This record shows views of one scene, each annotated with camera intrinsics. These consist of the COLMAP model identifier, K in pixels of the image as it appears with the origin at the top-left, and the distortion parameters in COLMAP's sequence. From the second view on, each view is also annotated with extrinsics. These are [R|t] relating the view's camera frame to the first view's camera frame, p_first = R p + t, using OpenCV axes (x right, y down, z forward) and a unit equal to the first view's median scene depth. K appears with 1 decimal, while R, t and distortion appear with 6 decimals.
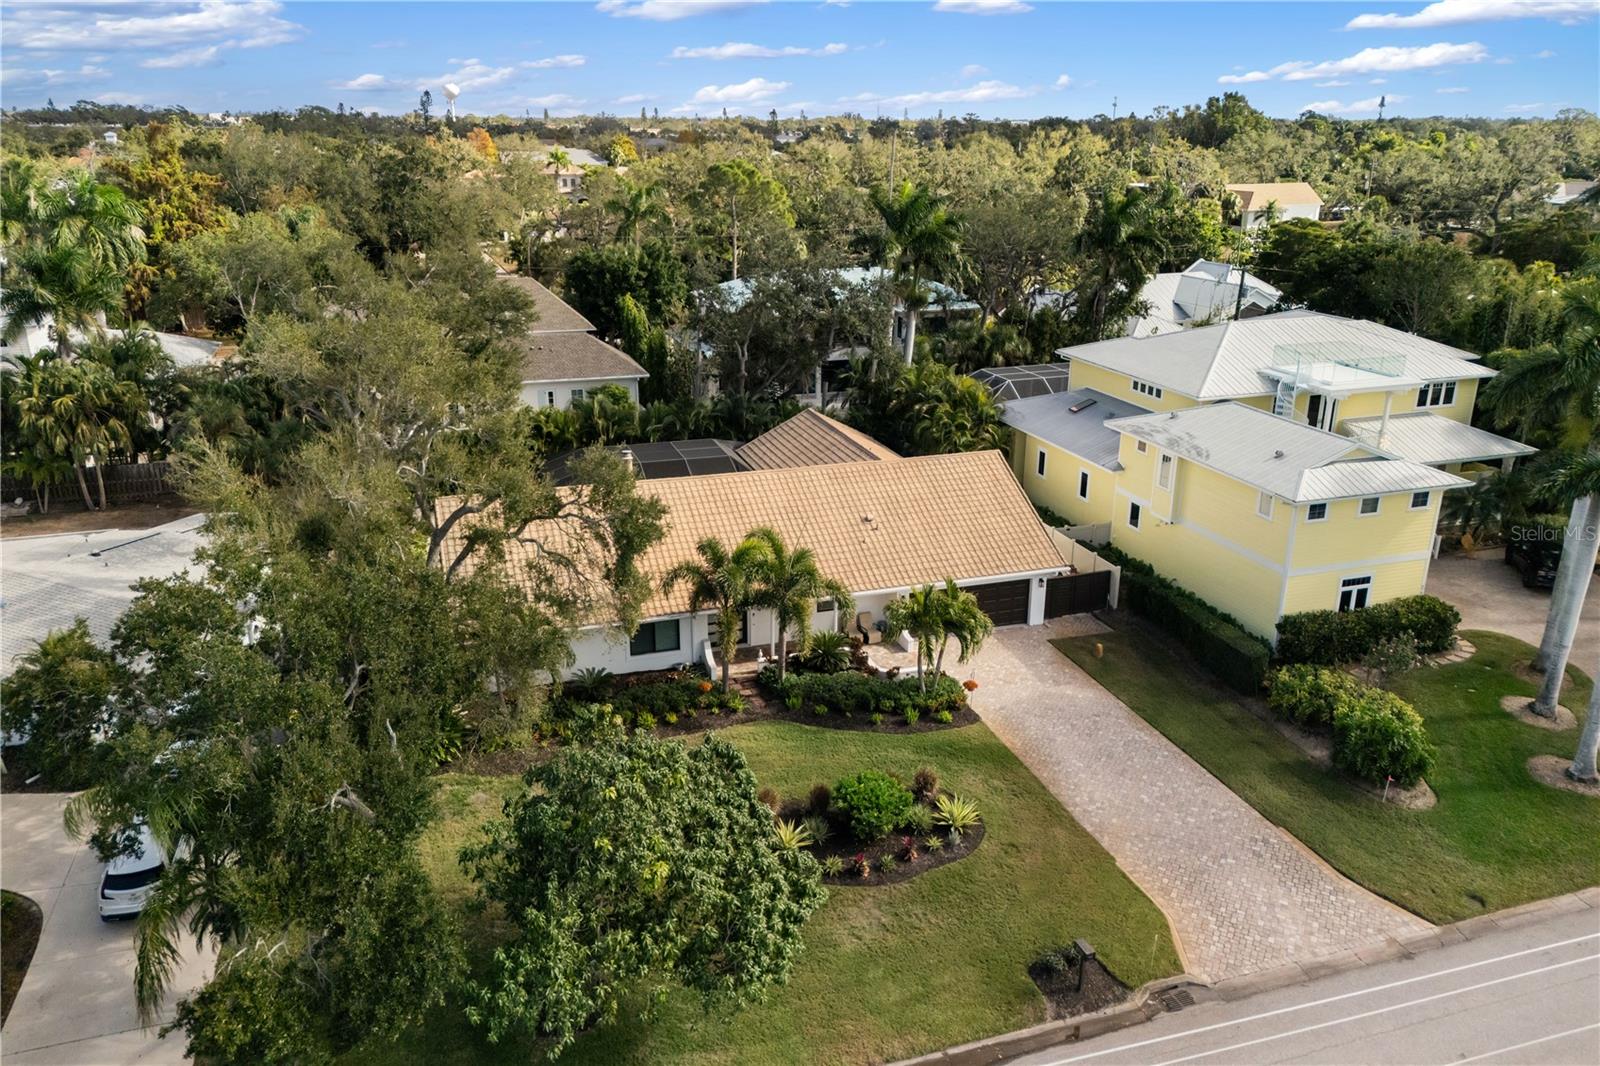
lens RADIAL K [[1159.4, 0, 800.0], [0, 1159.4, 533.0], [0, 0, 1]] dist [0.046318, -0.057219]
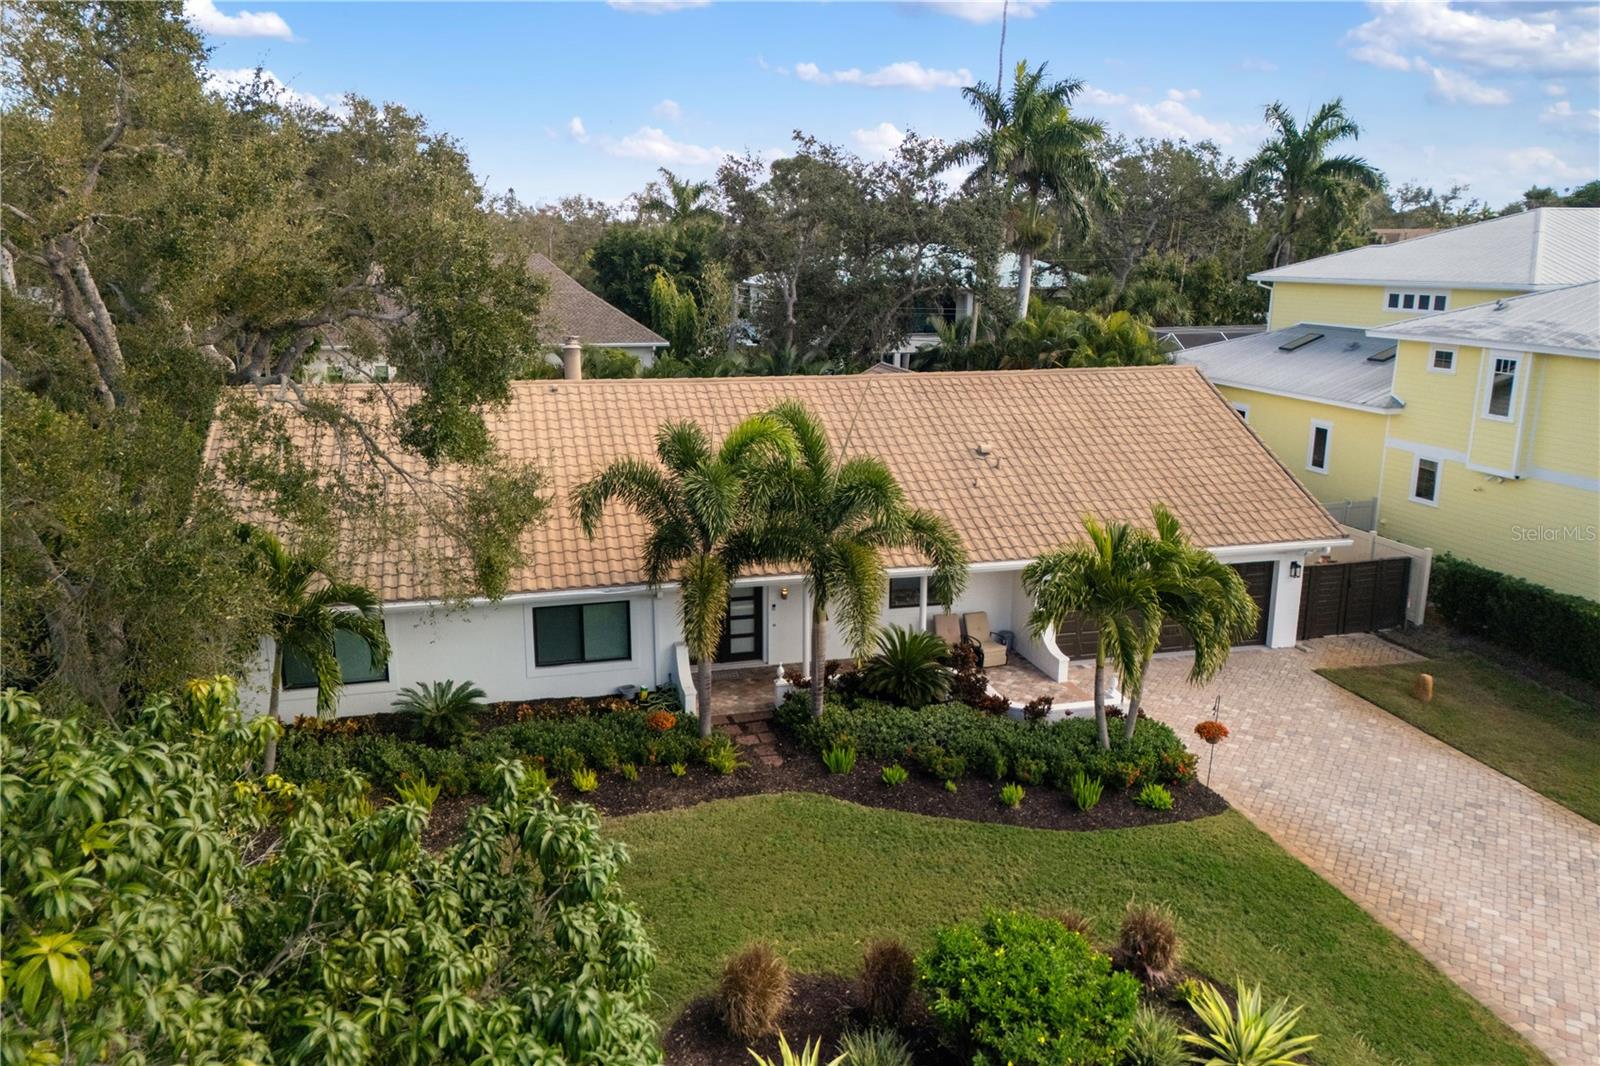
lens RADIAL K [[1159.4, 0, 800.0], [0, 1159.4, 533.0], [0, 0, 1]] dist [0.046318, -0.057219]
pose [[0.997669, 0.014055, -0.066778, 0.009121], [-0.020420, 0.995209, -0.095611, 0.092166], [0.065114, 0.096752, 0.993176, 0.470206]]
